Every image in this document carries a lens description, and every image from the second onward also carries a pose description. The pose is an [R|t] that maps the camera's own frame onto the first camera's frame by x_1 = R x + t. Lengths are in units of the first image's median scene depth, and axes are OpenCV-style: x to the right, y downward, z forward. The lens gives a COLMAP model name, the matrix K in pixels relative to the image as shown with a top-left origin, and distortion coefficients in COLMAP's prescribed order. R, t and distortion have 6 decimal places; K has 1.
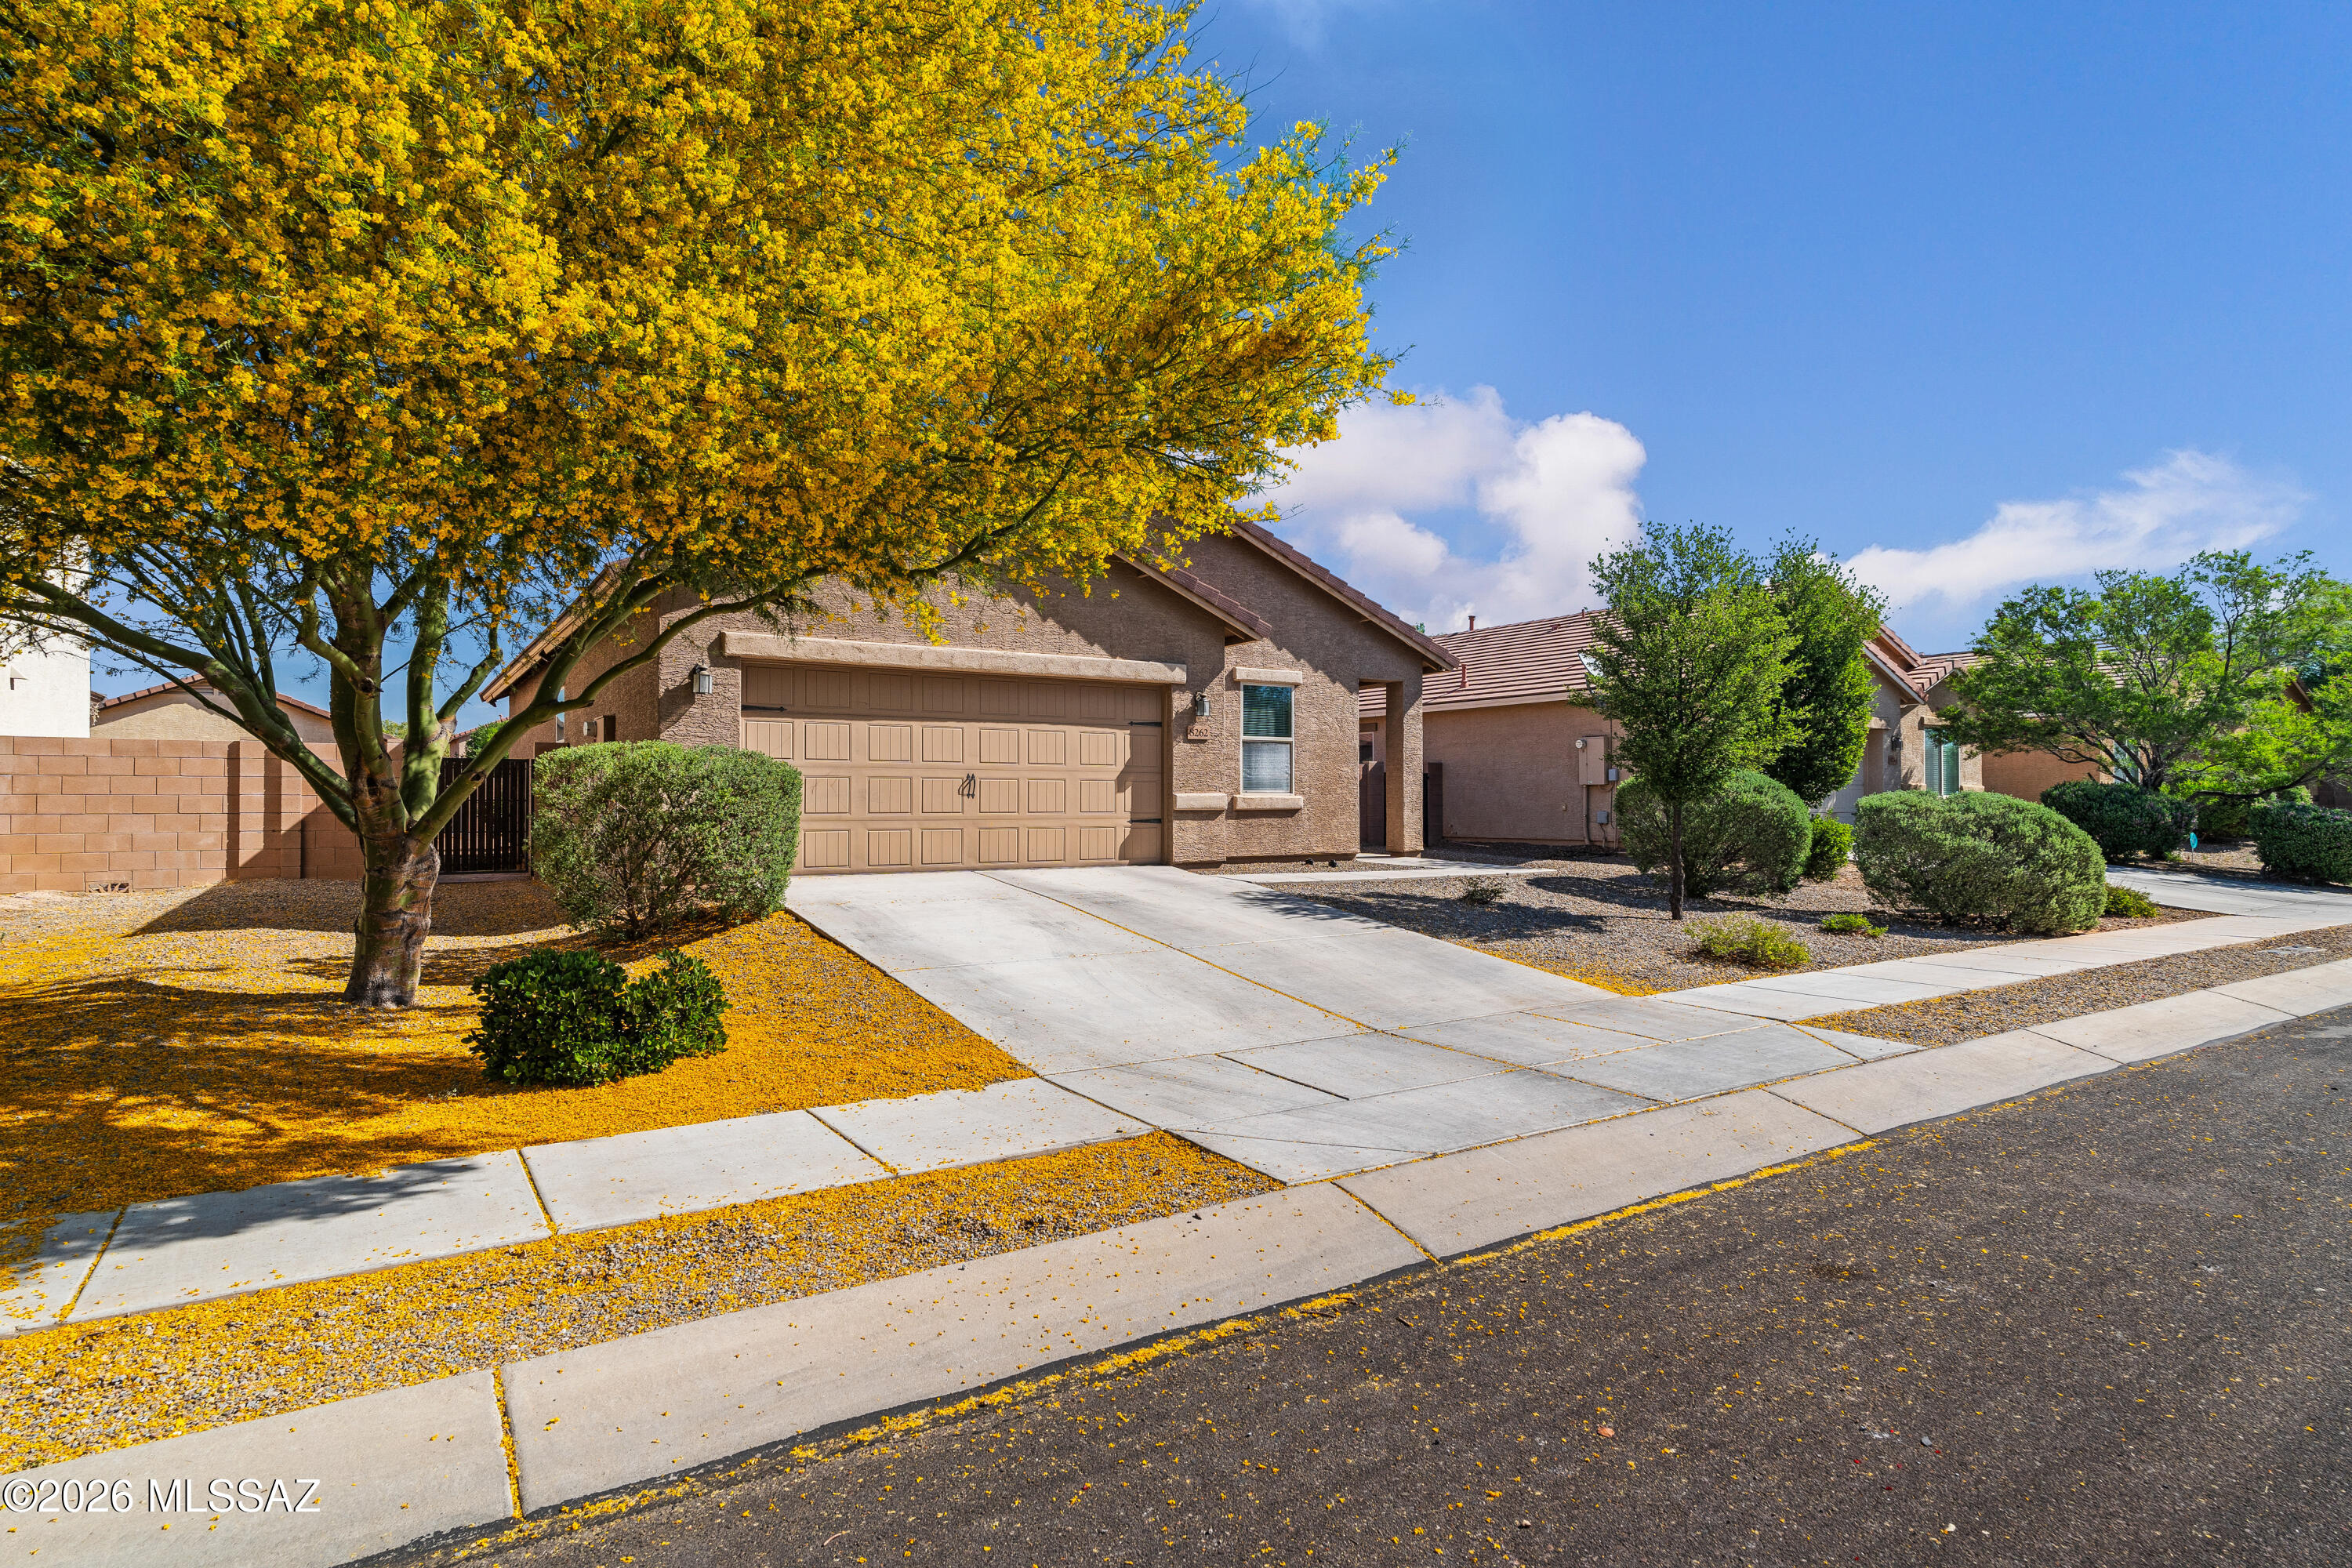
lens RADIAL K [[1231.9, 0, 1175.3], [0, 1231.9, 765.8], [0, 0, 1]] dist [-0.016664, -0.005971]
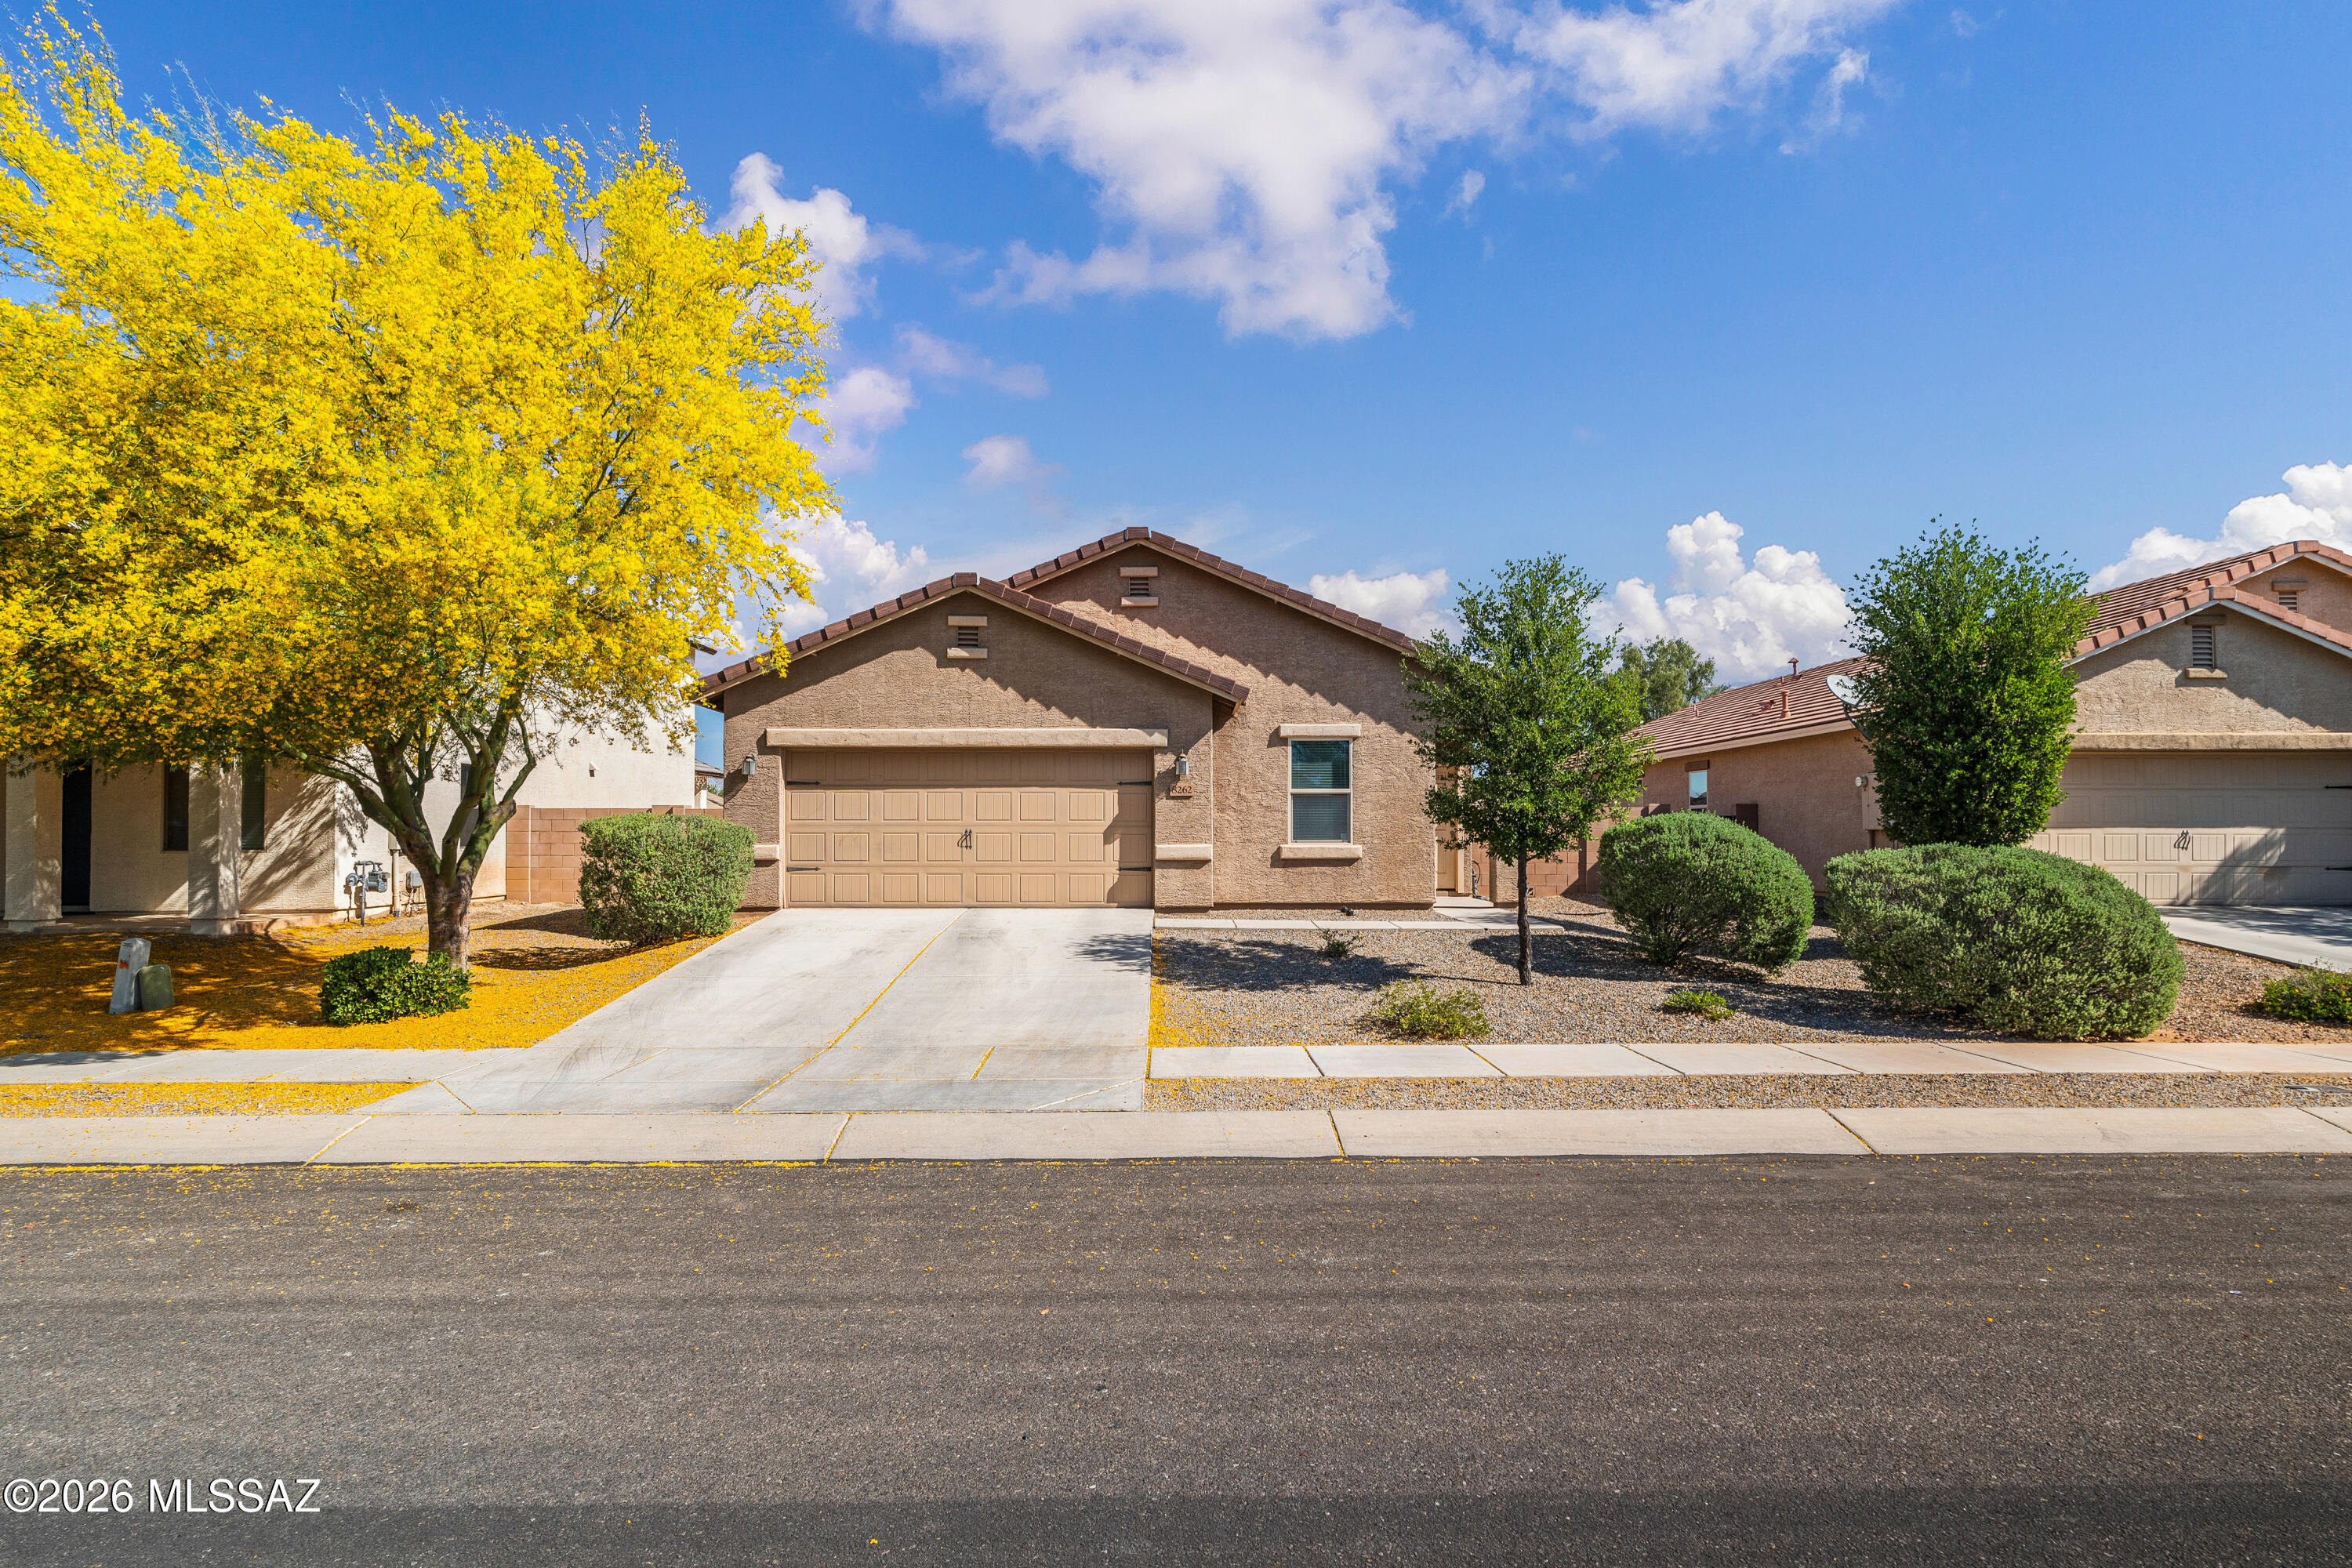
lens RADIAL K [[1226.8, 0, 1234.8], [0, 1226.8, 775.4], [0, 0, 1]] dist [-0.003500, -0.000058]
pose [[0.848055, -0.025855, -0.529278, 0.661538], [0.015499, 0.999592, -0.023997, -0.013064], [0.529682, 0.012147, 0.848109, 0.090752]]
